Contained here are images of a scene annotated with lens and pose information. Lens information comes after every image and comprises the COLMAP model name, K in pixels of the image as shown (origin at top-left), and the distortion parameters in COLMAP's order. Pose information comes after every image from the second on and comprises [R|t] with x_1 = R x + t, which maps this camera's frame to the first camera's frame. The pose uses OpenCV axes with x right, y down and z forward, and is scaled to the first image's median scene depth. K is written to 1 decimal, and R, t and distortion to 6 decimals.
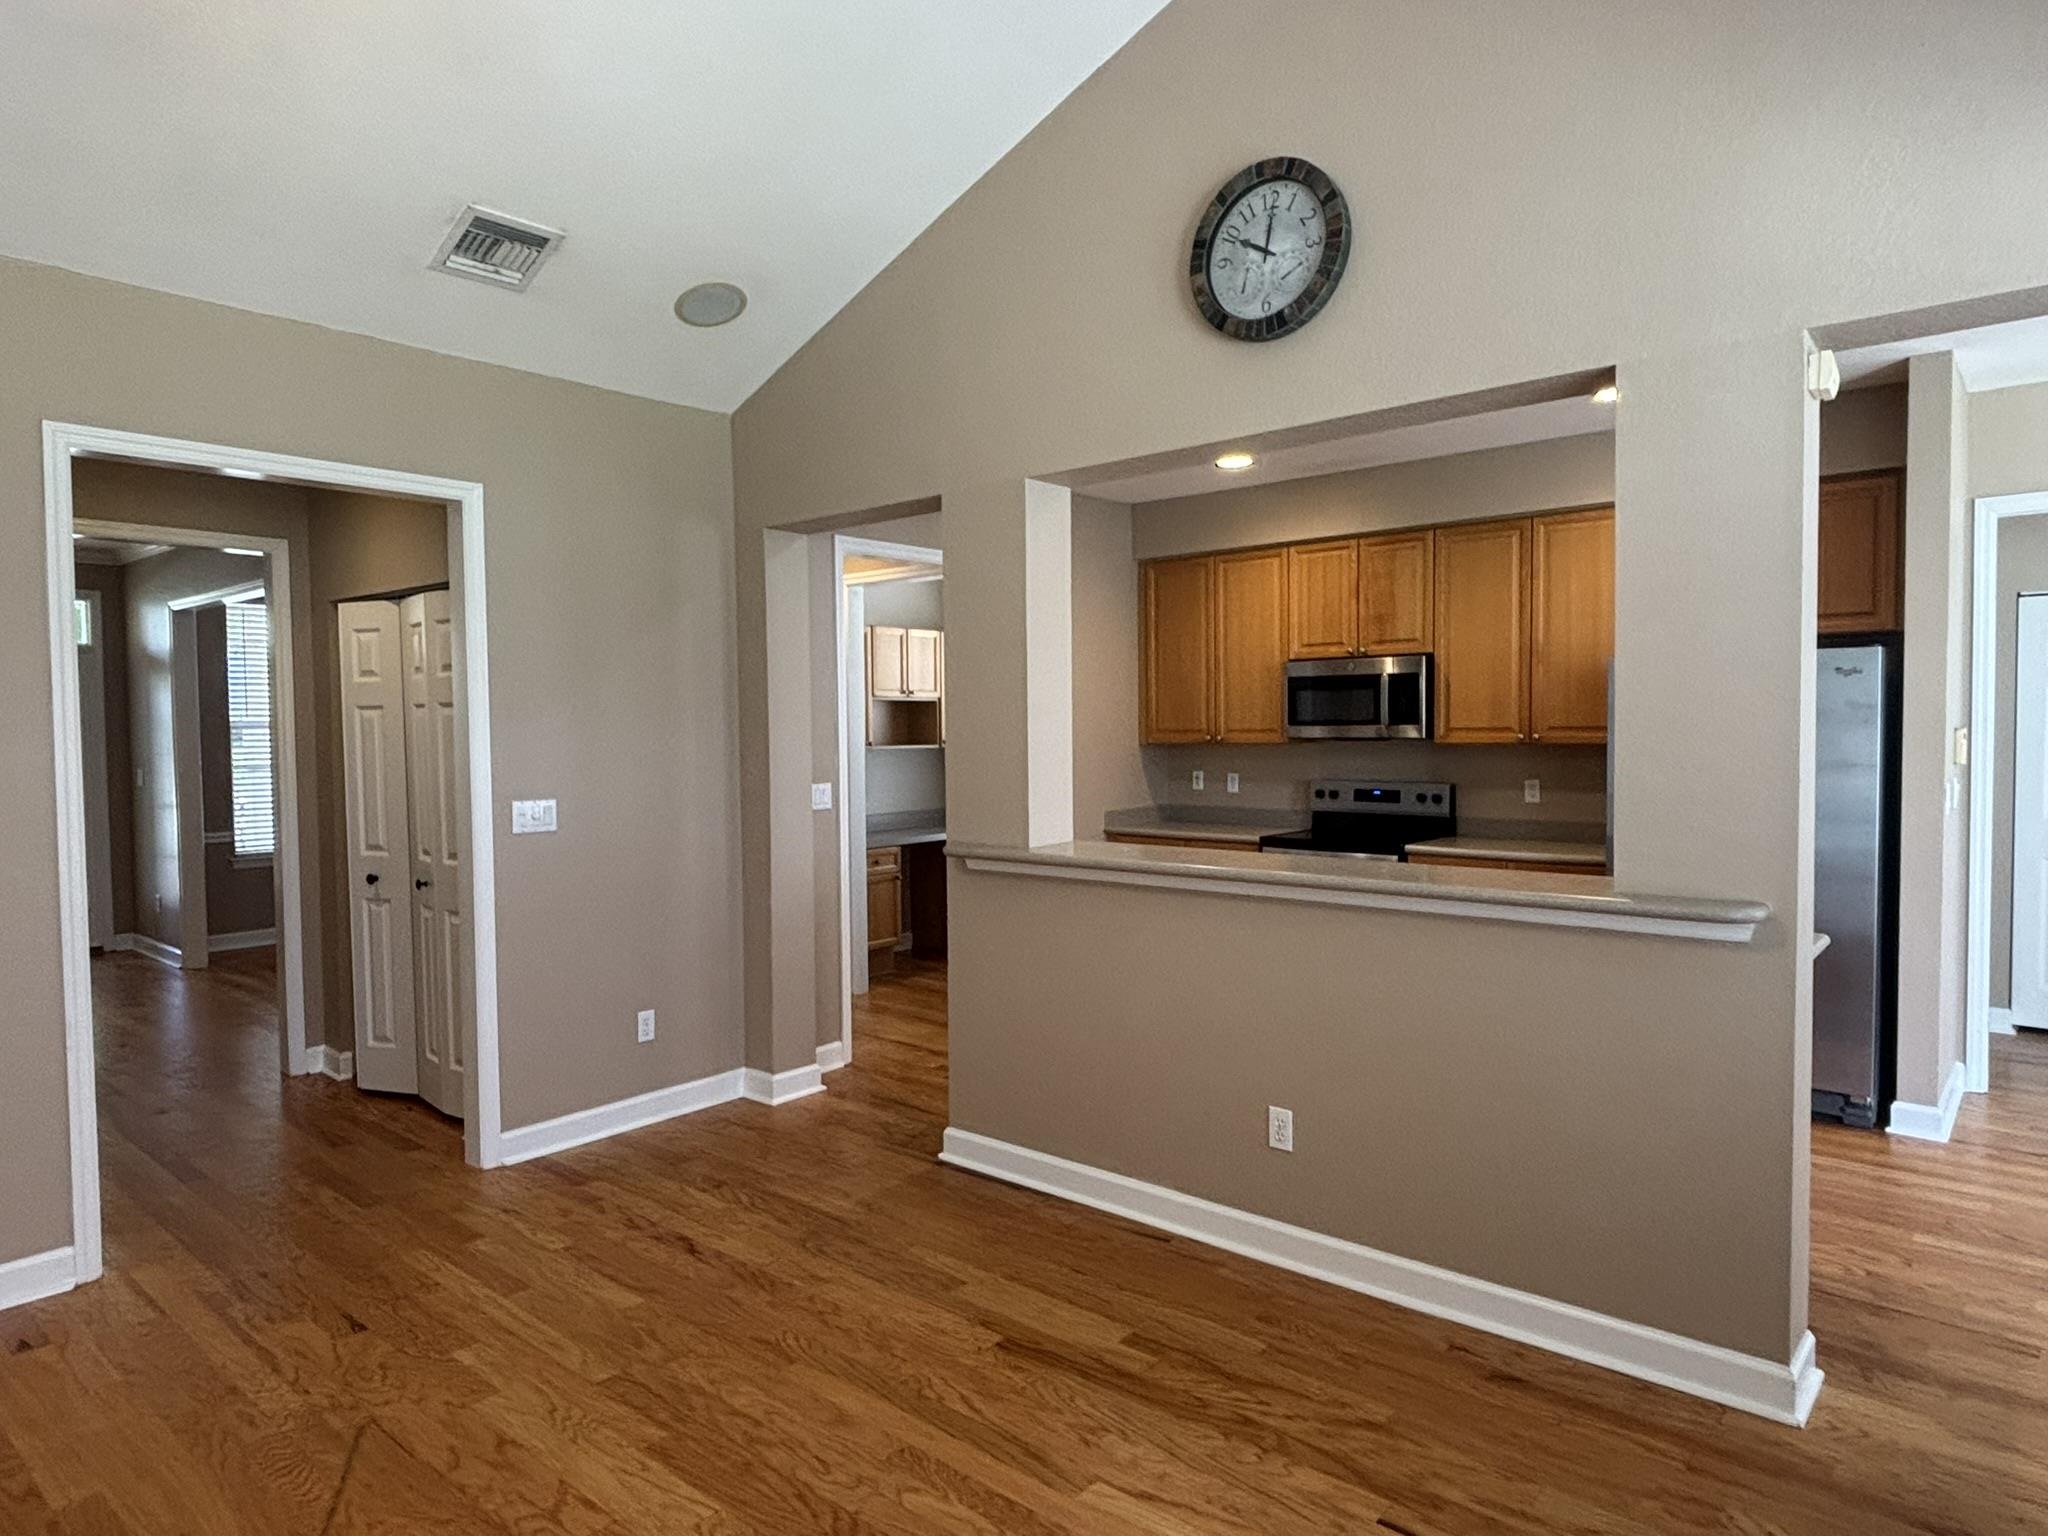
lens RADIAL K [[1201.2, 0, 1024.0], [0, 1201.2, 768.0], [0, 0, 1]] dist [0.038365, -0.036852]
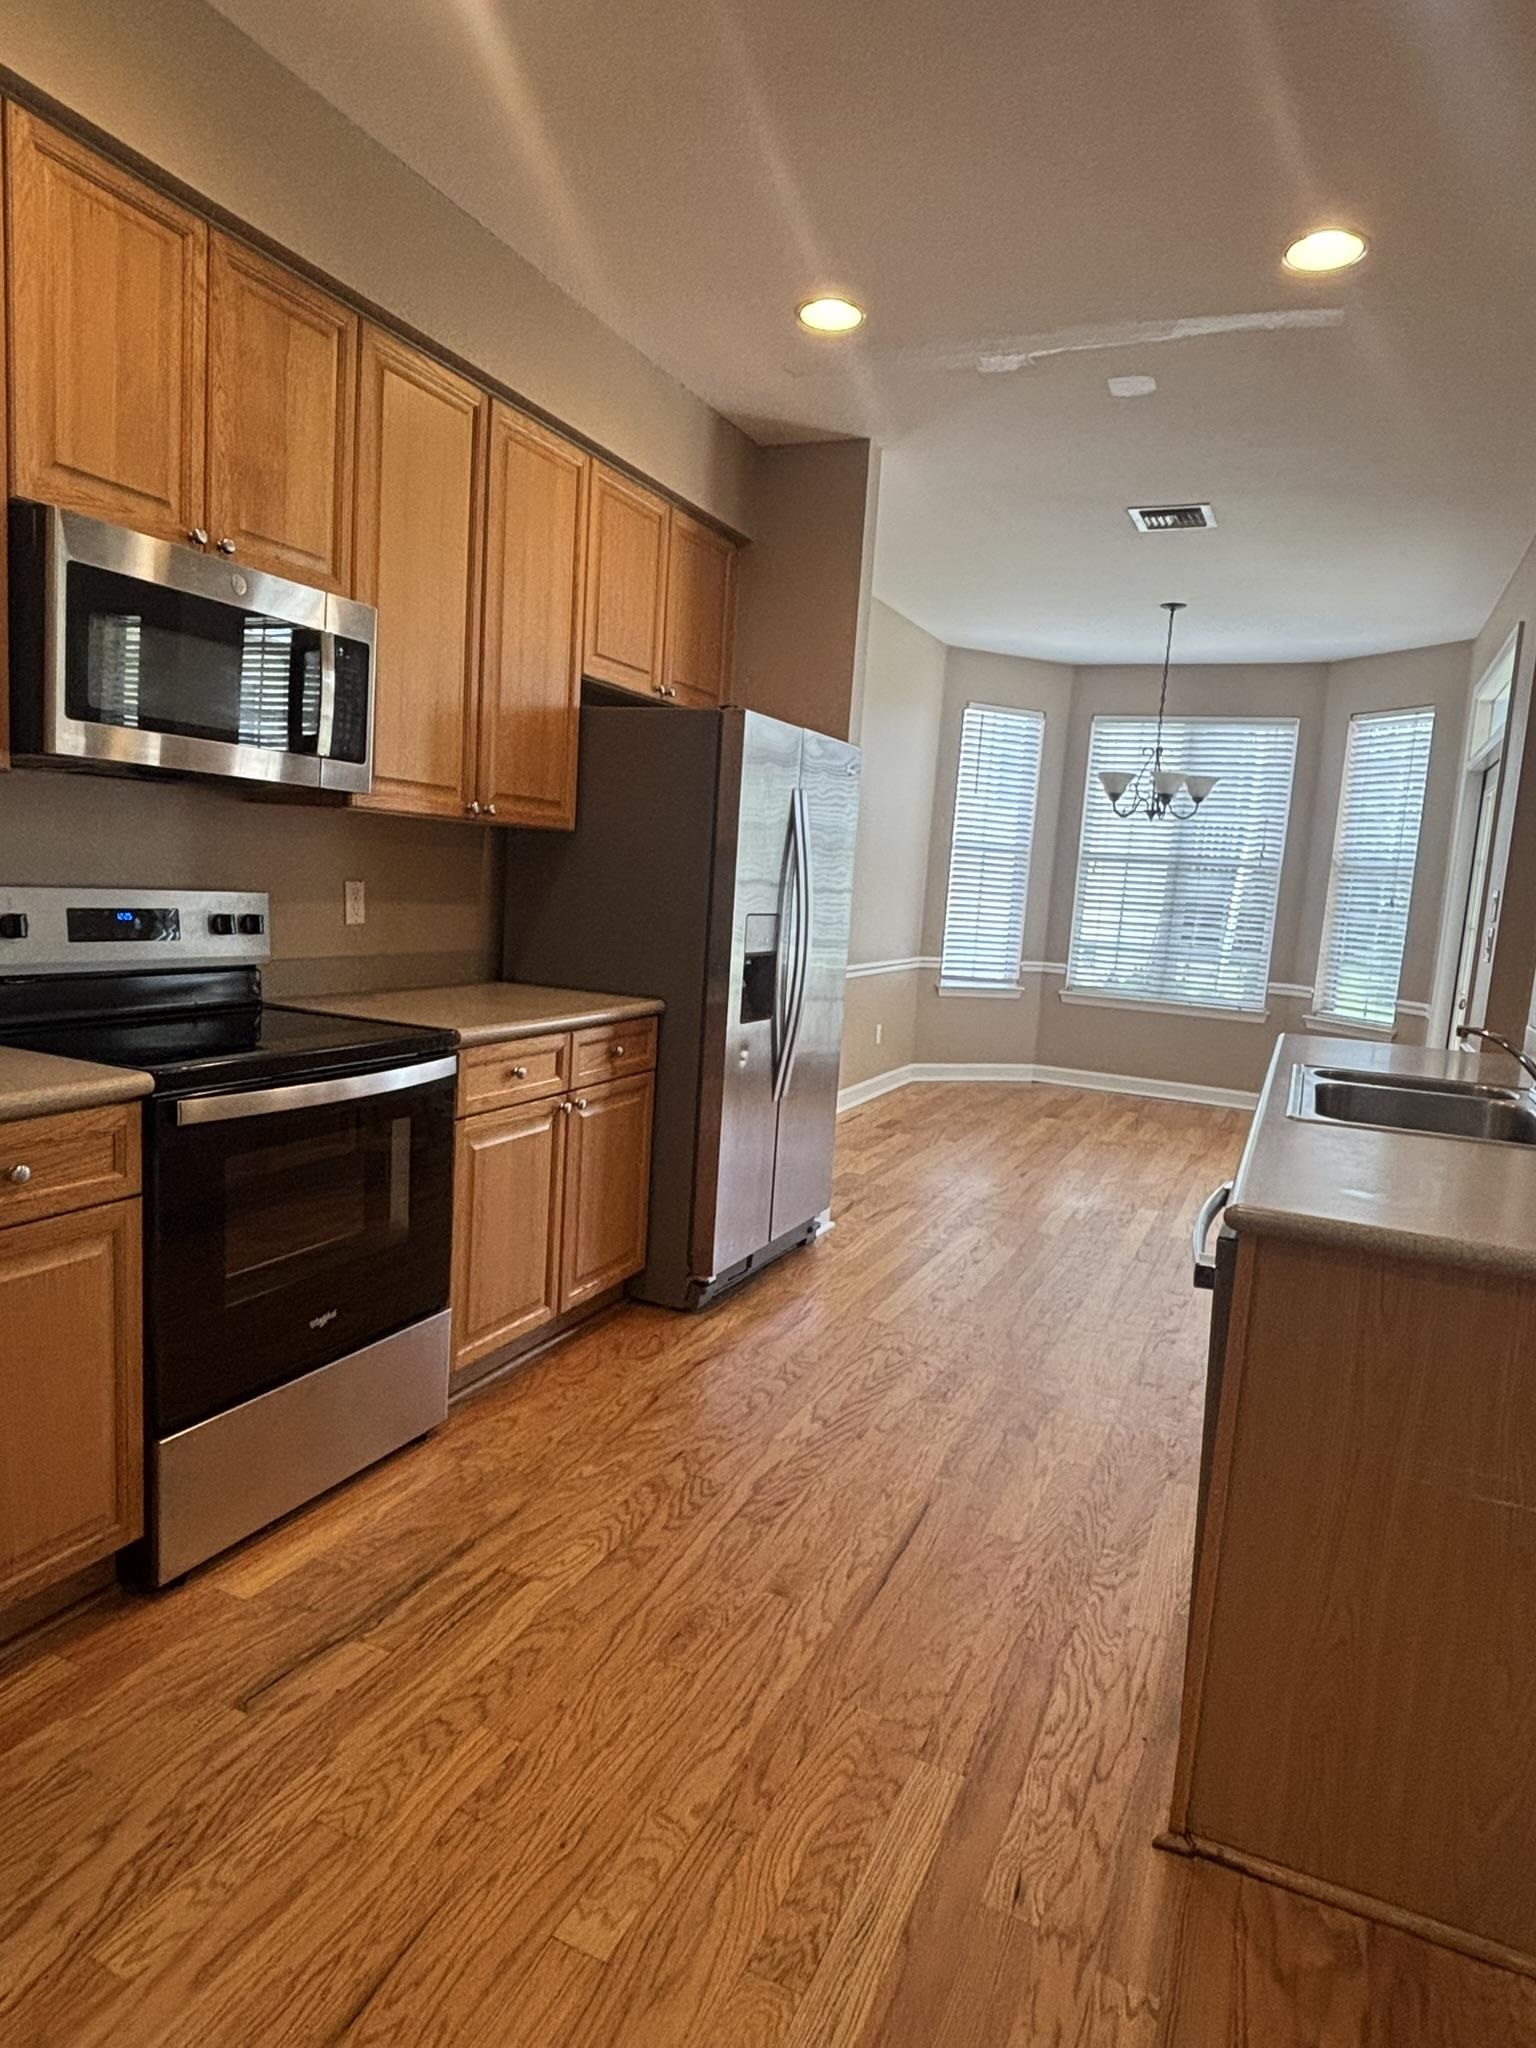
lens RADIAL K [[1201.2, 0, 768.0], [0, 1201.2, 1024.0], [0, 0, 1]] dist [0.038365, -0.036852]
pose [[-0.260462, -0.129082, 0.956816, -0.150734], [-0.026882, 0.991608, 0.126458, -0.000633], [-0.965110, 0.007217, -0.261746, 0.928230]]
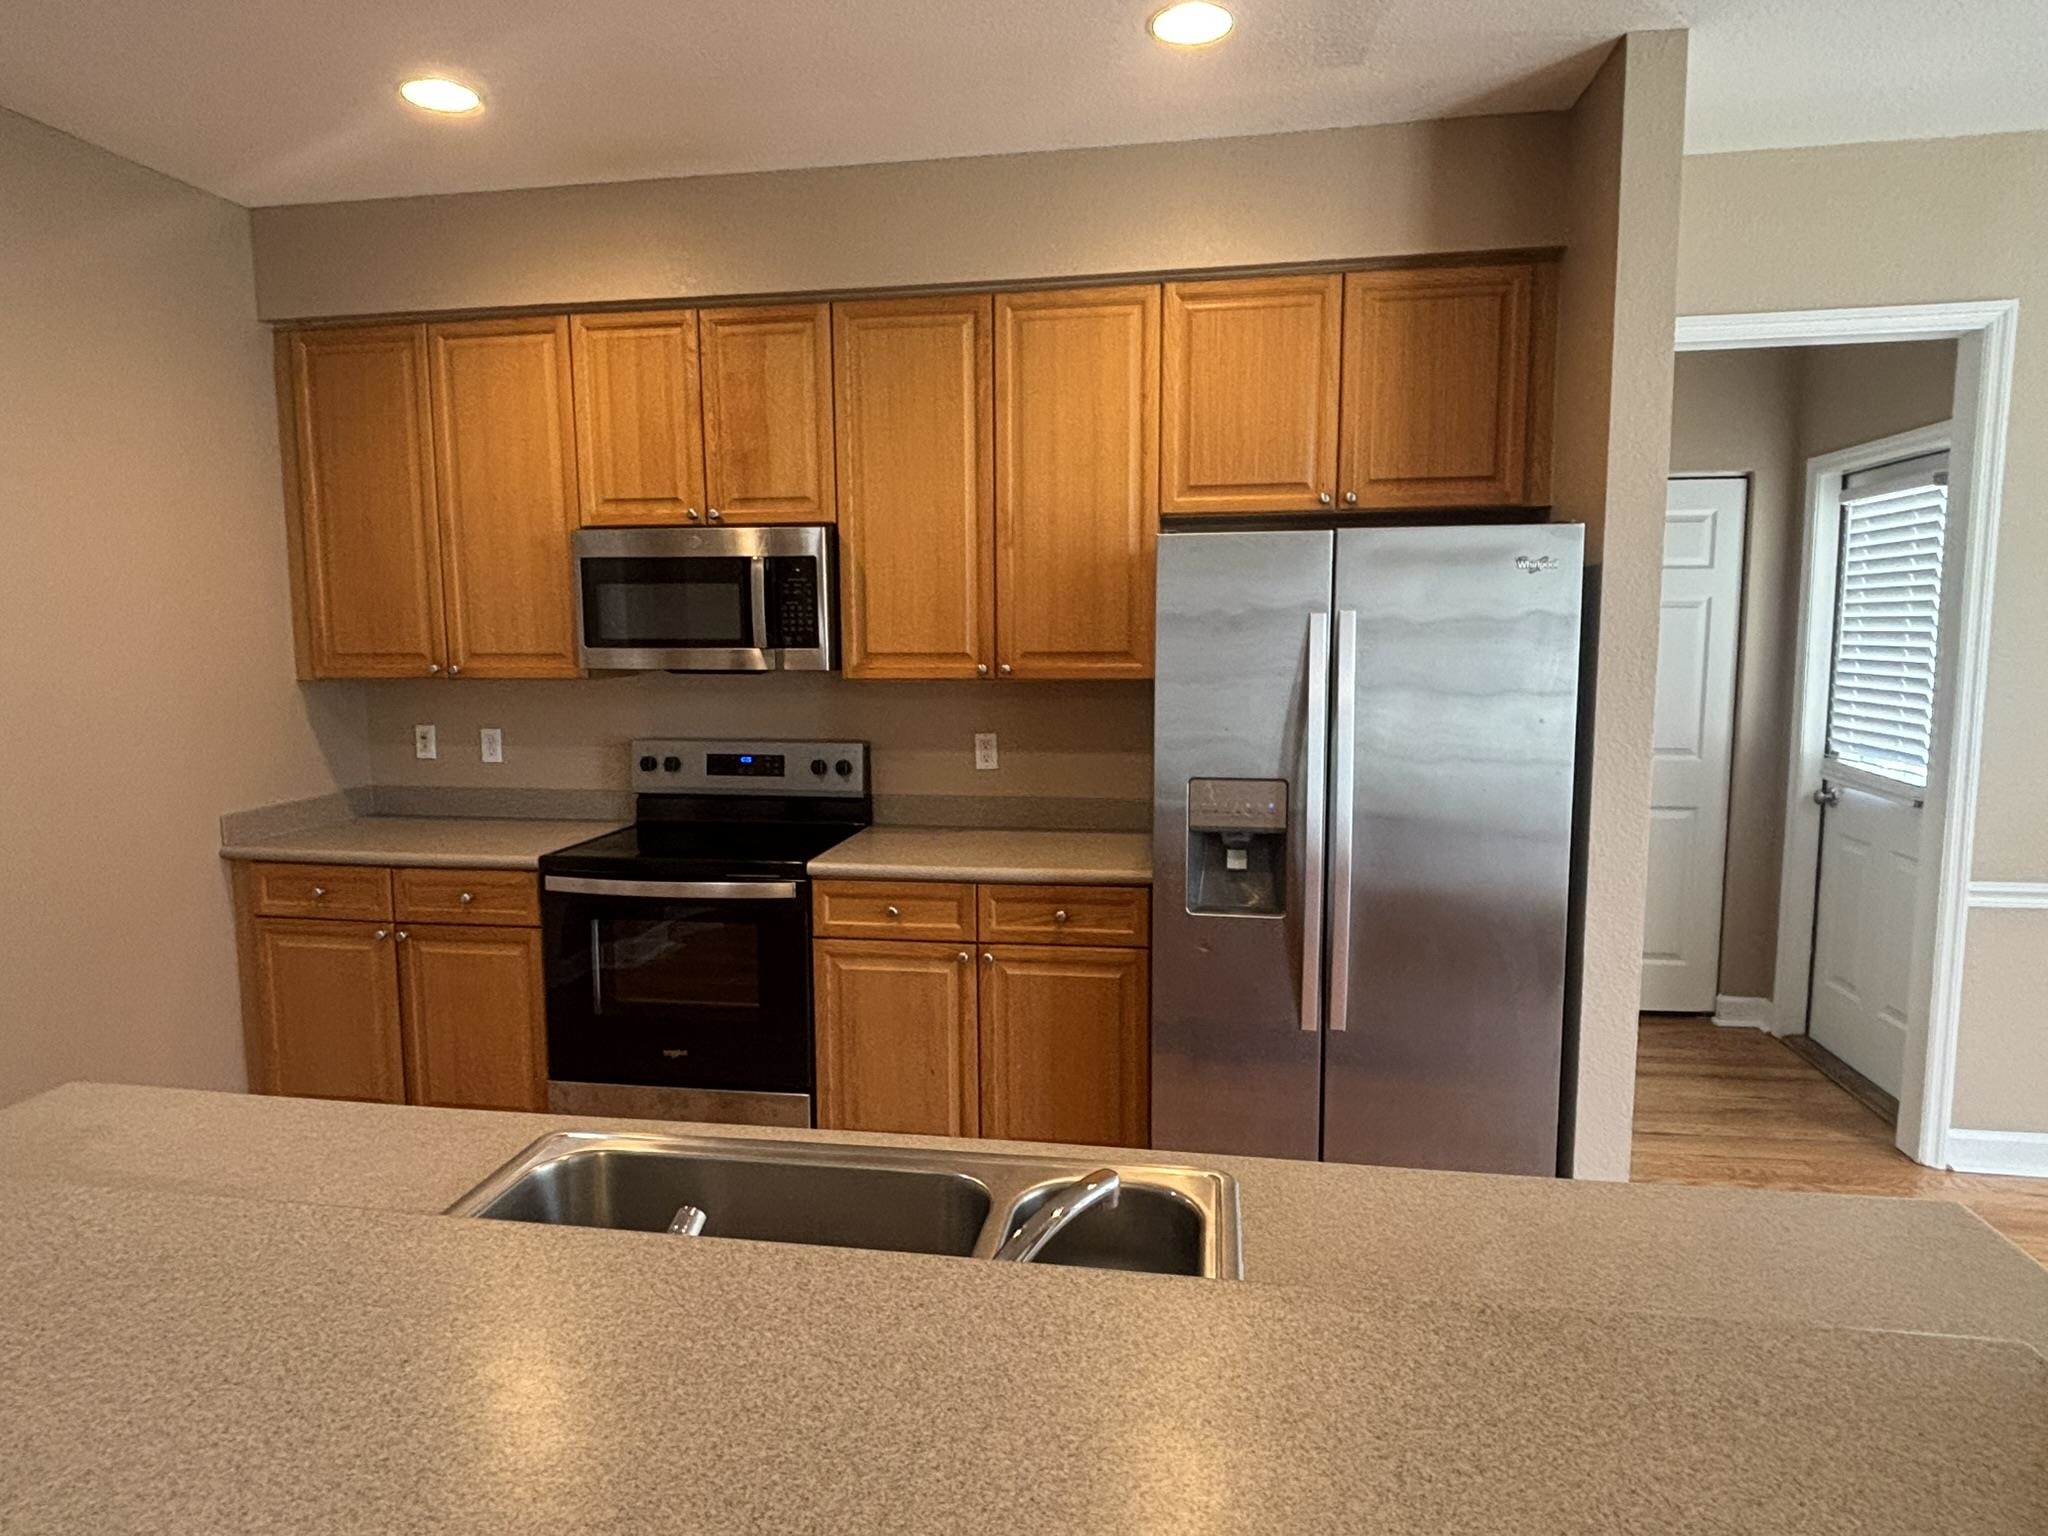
lens RADIAL K [[1201.2, 0, 1024.0], [0, 1201.2, 768.0], [0, 0, 1]] dist [0.038365, -0.036852]
pose [[0.855582, -0.053963, 0.514847, 0.106918], [0.015118, 0.996732, 0.079347, -0.021452], [-0.517447, -0.060105, 0.853602, 0.431837]]
